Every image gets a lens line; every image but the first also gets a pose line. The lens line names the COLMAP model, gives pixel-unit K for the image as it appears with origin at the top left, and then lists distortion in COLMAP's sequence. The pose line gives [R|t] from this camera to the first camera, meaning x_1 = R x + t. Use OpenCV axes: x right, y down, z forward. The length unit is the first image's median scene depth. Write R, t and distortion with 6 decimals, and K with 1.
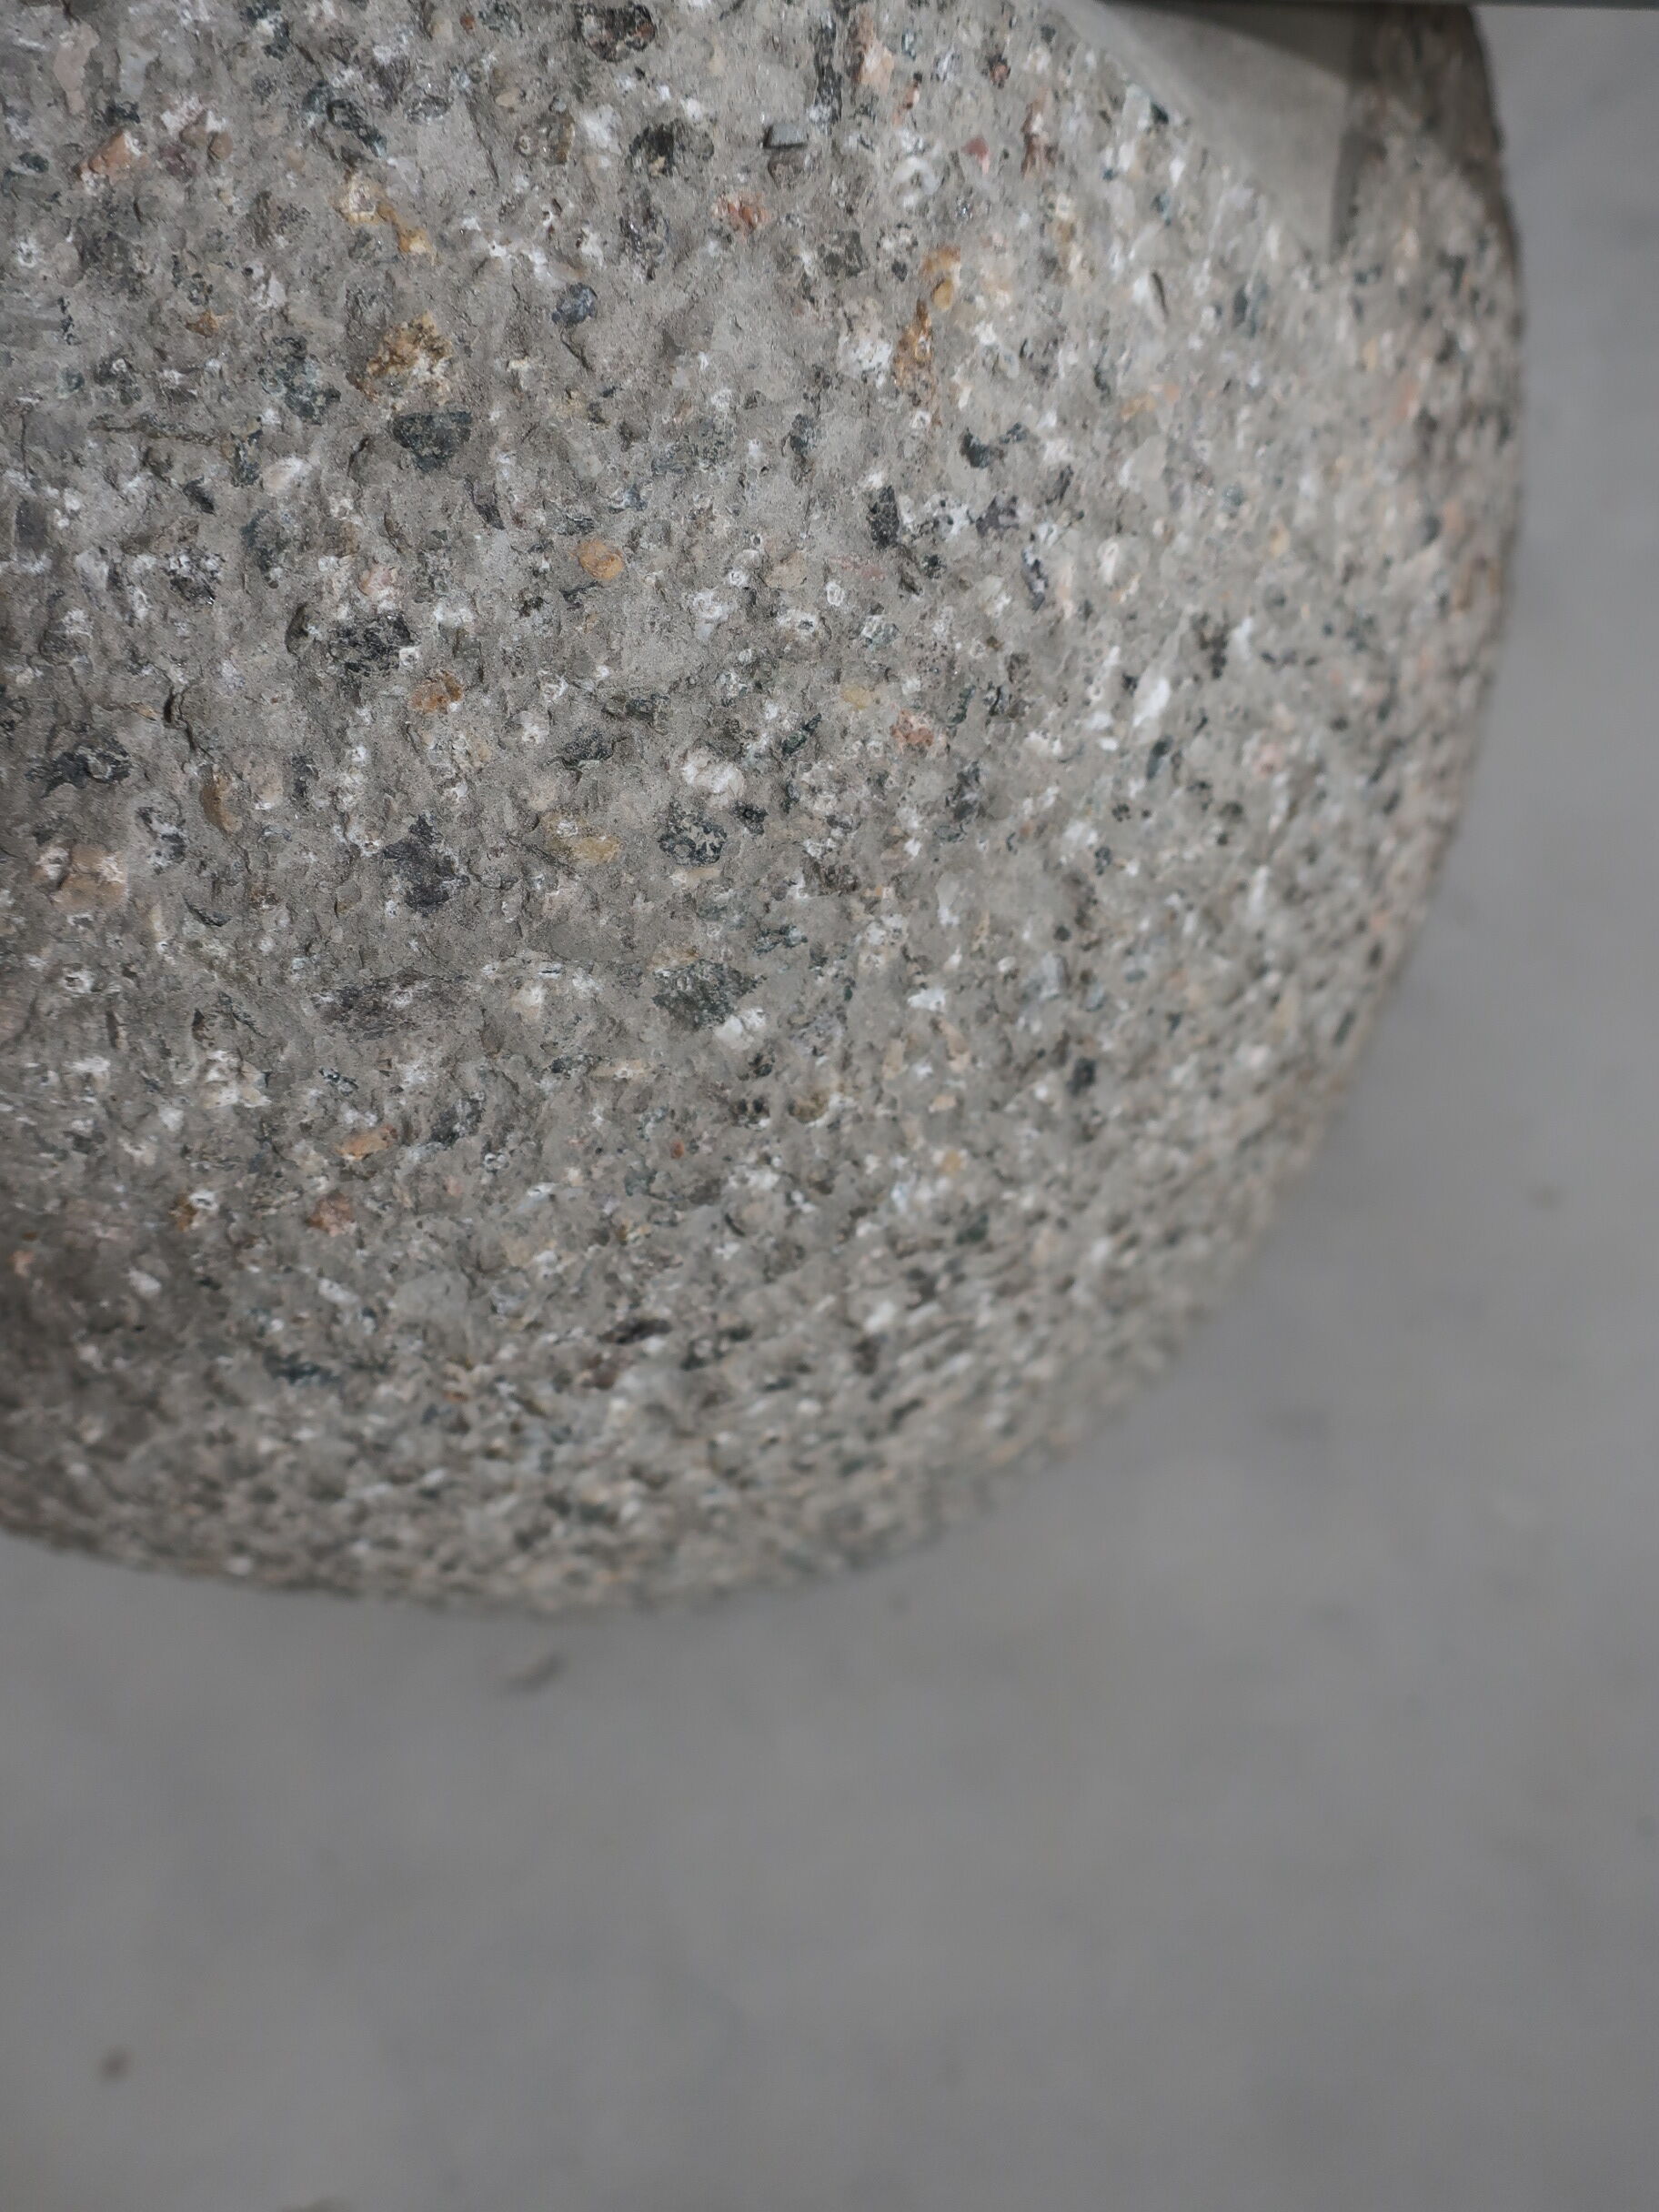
lens RADIAL K [[1957.8, 0, 840.9], [0, 1957.8, 1110.7], [0, 0, 1]] dist [0.029092, 0.003814]
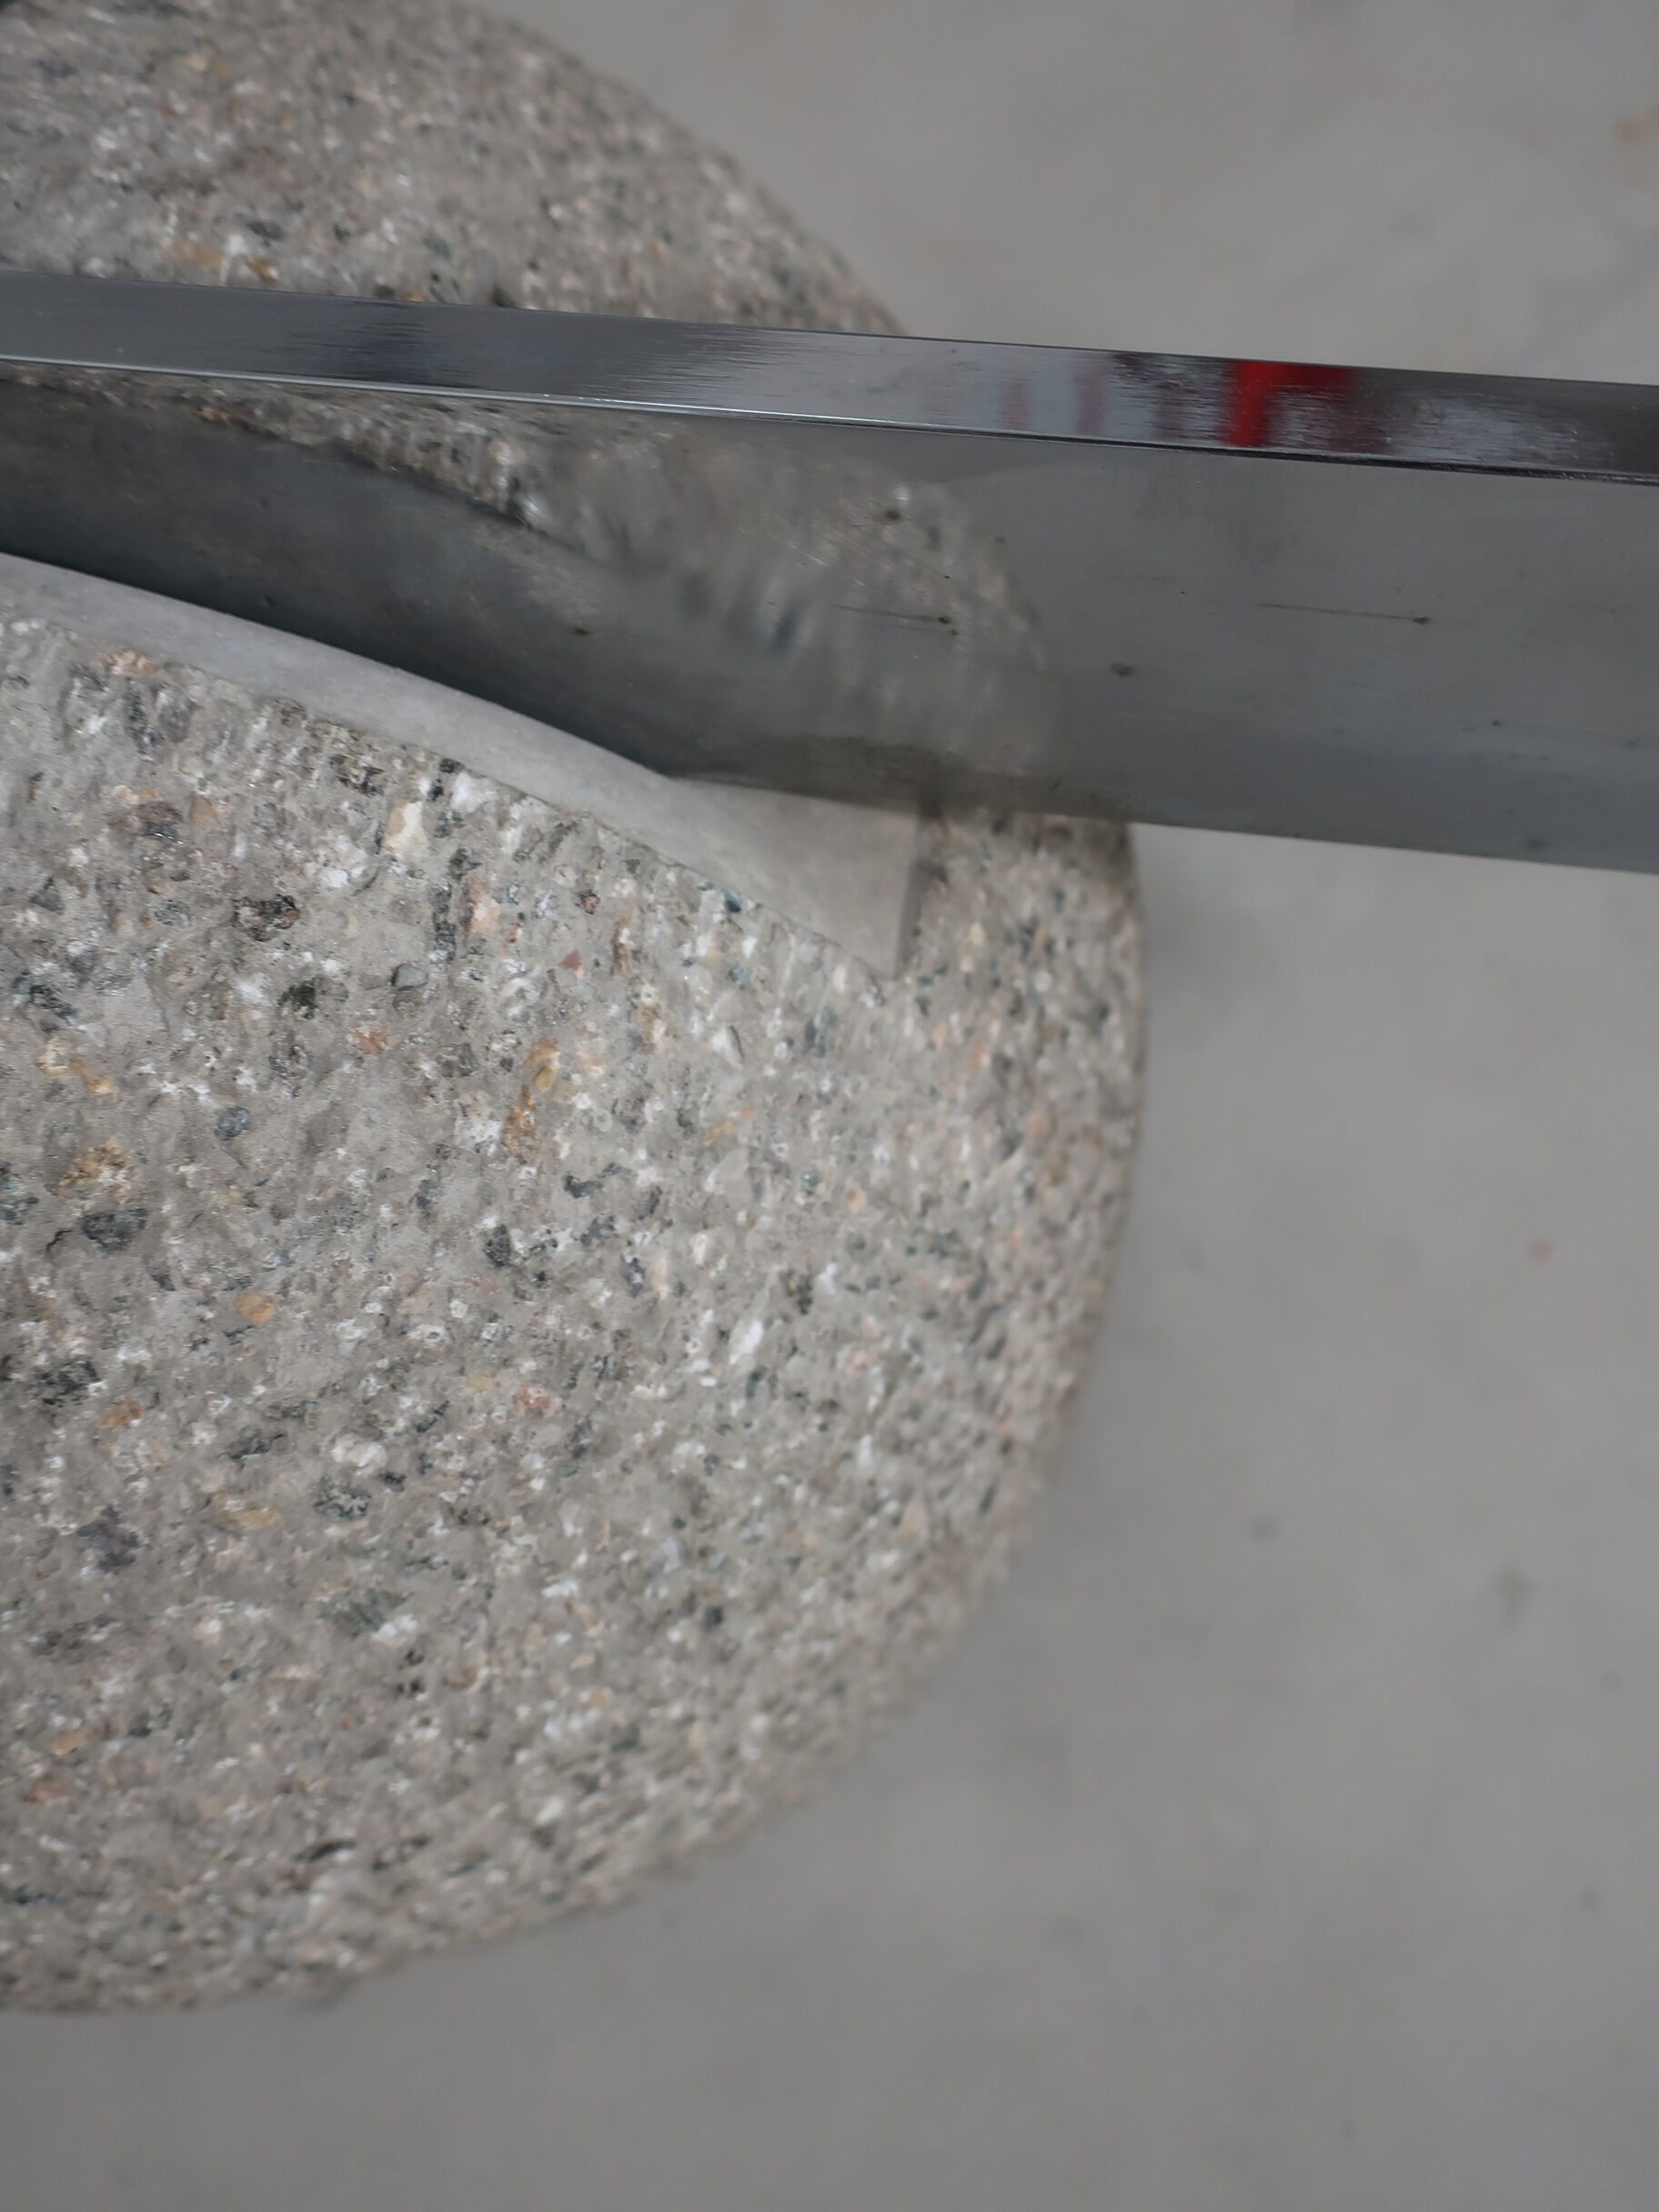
lens RADIAL K [[1957.8, 0, 840.9], [0, 1957.8, 1110.7], [0, 0, 1]] dist [0.029092, 0.003814]
pose [[0.999277, 0.001565, 0.037990, 0.187099], [0.000340, 0.998745, -0.050087, -0.319083], [-0.038021, 0.050064, 0.998022, -0.246590]]
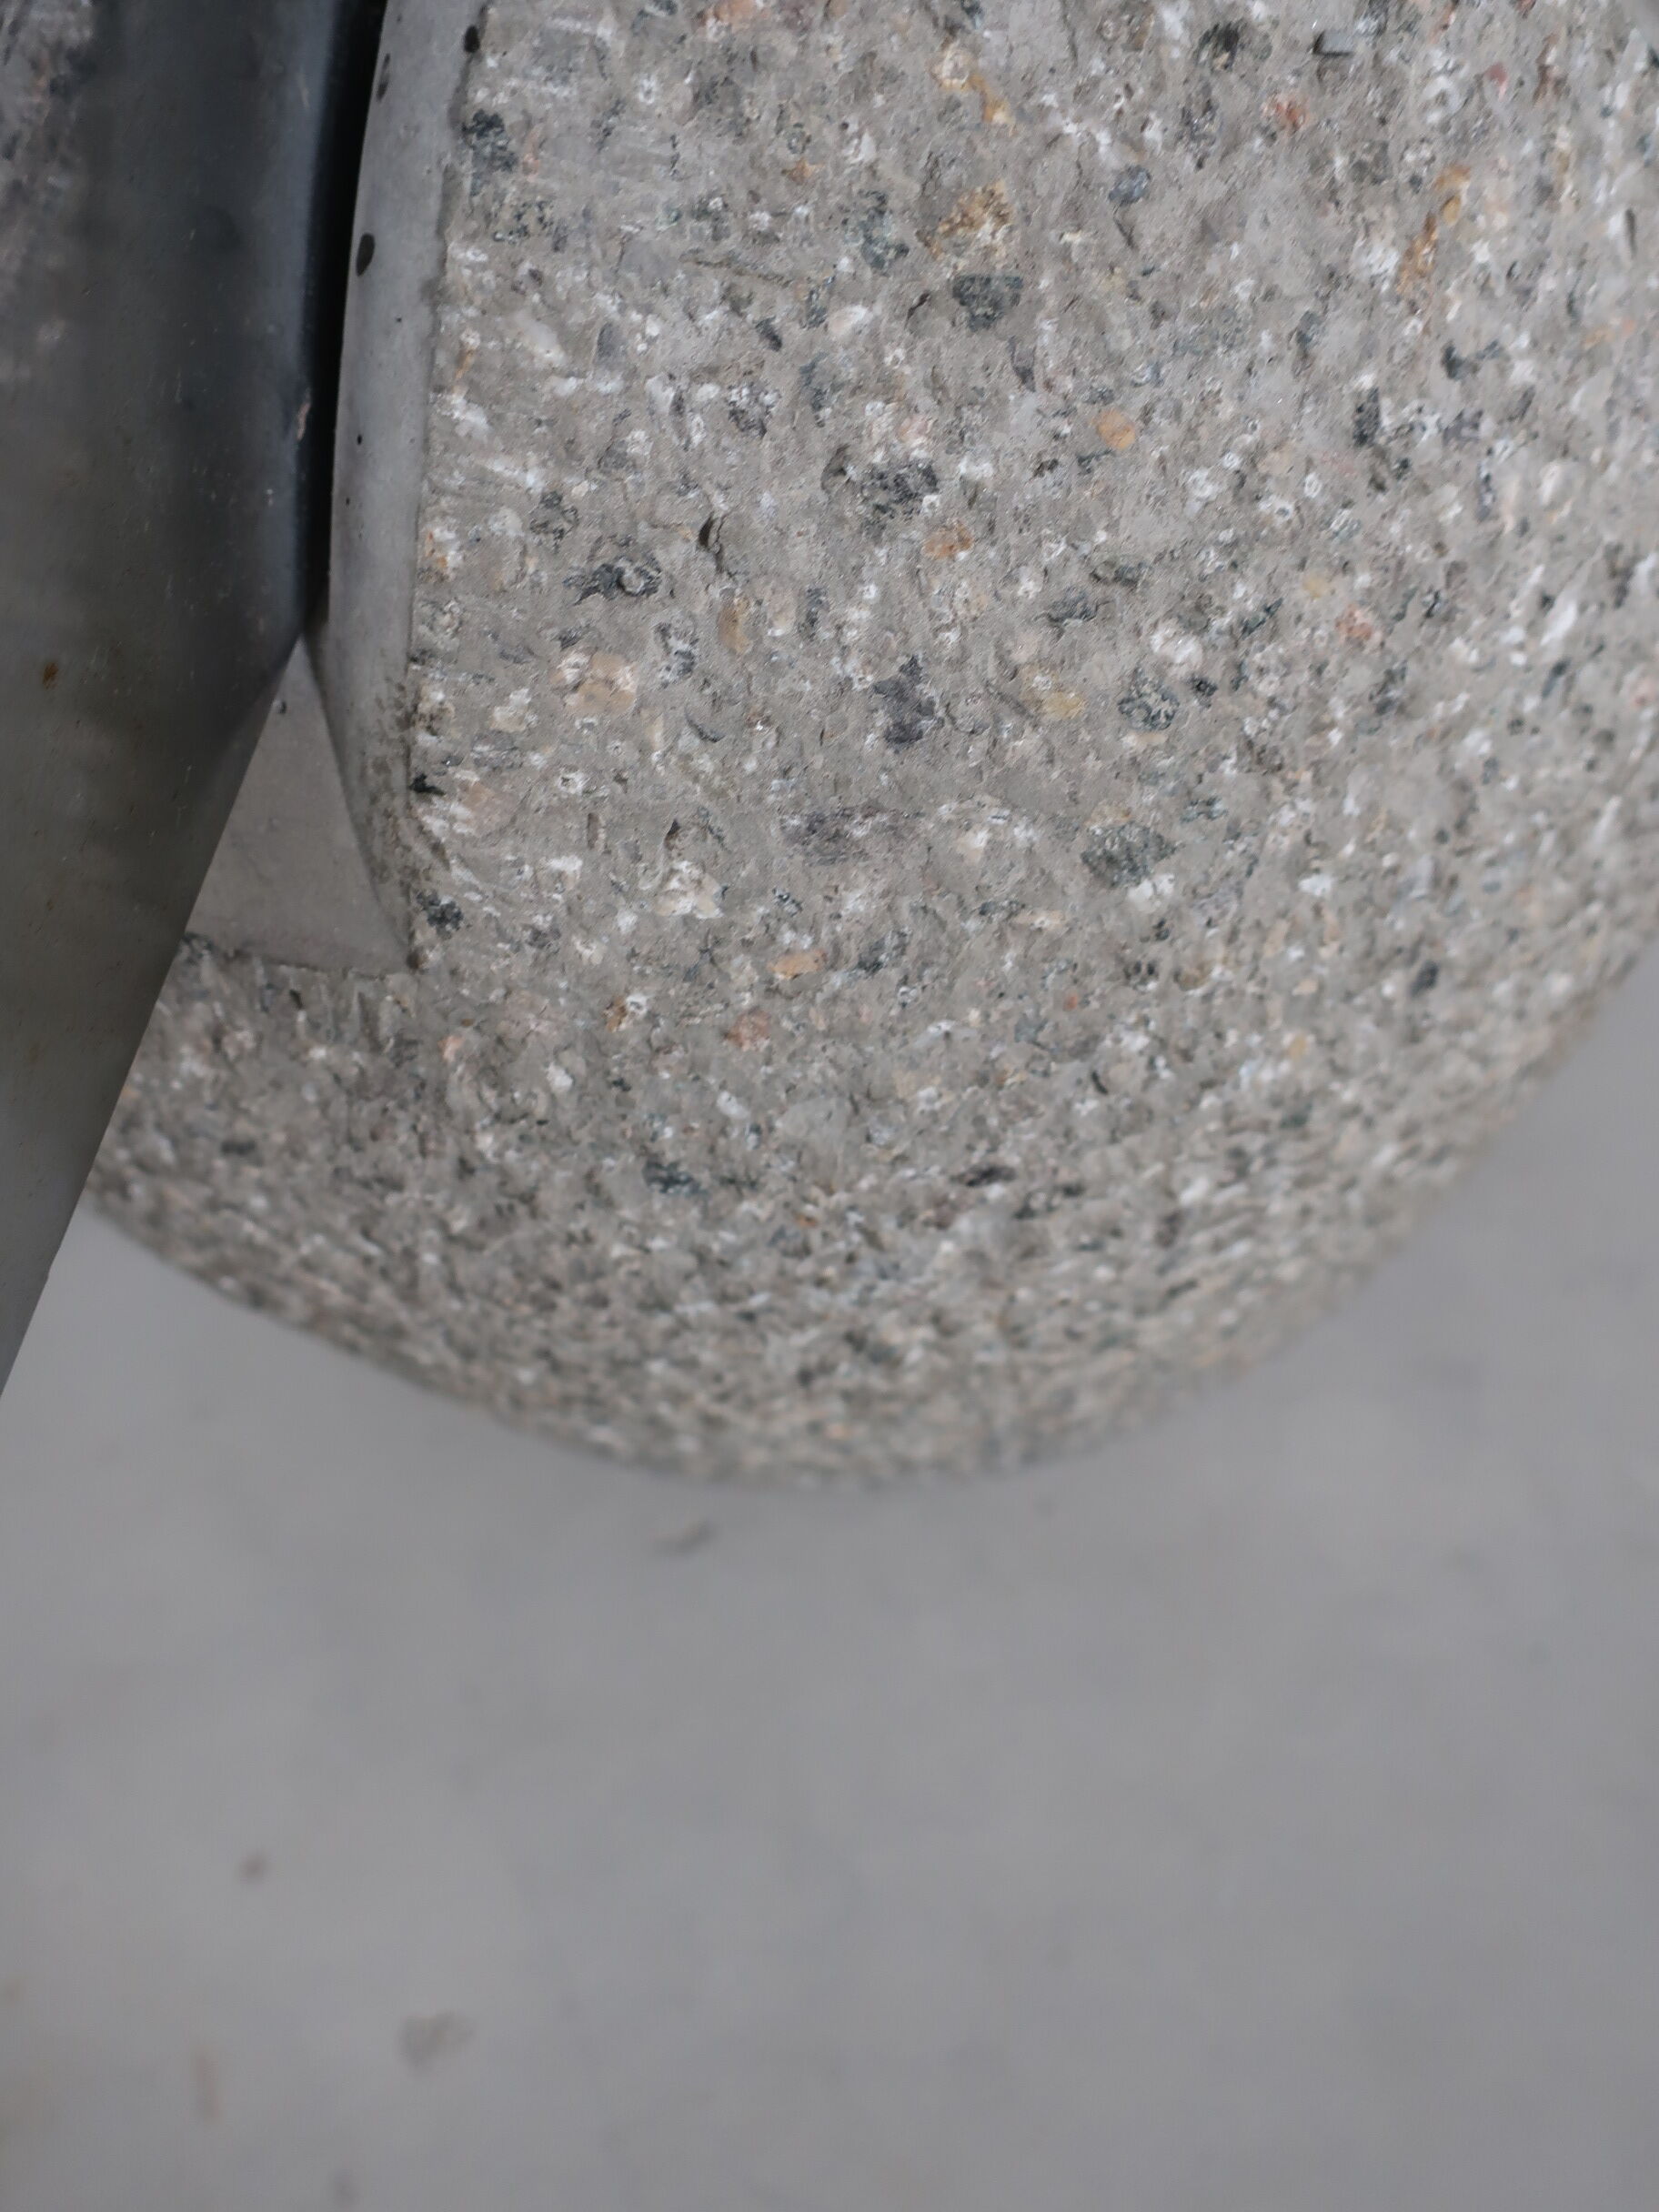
lens RADIAL K [[1957.8, 0, 840.9], [0, 1957.8, 1110.7], [0, 0, 1]] dist [0.029092, 0.003814]
pose [[0.995205, 0.097723, -0.004236, -0.214839], [-0.097616, 0.995009, 0.020689, 0.074774], [0.006237, -0.020177, 0.999777, -0.072297]]
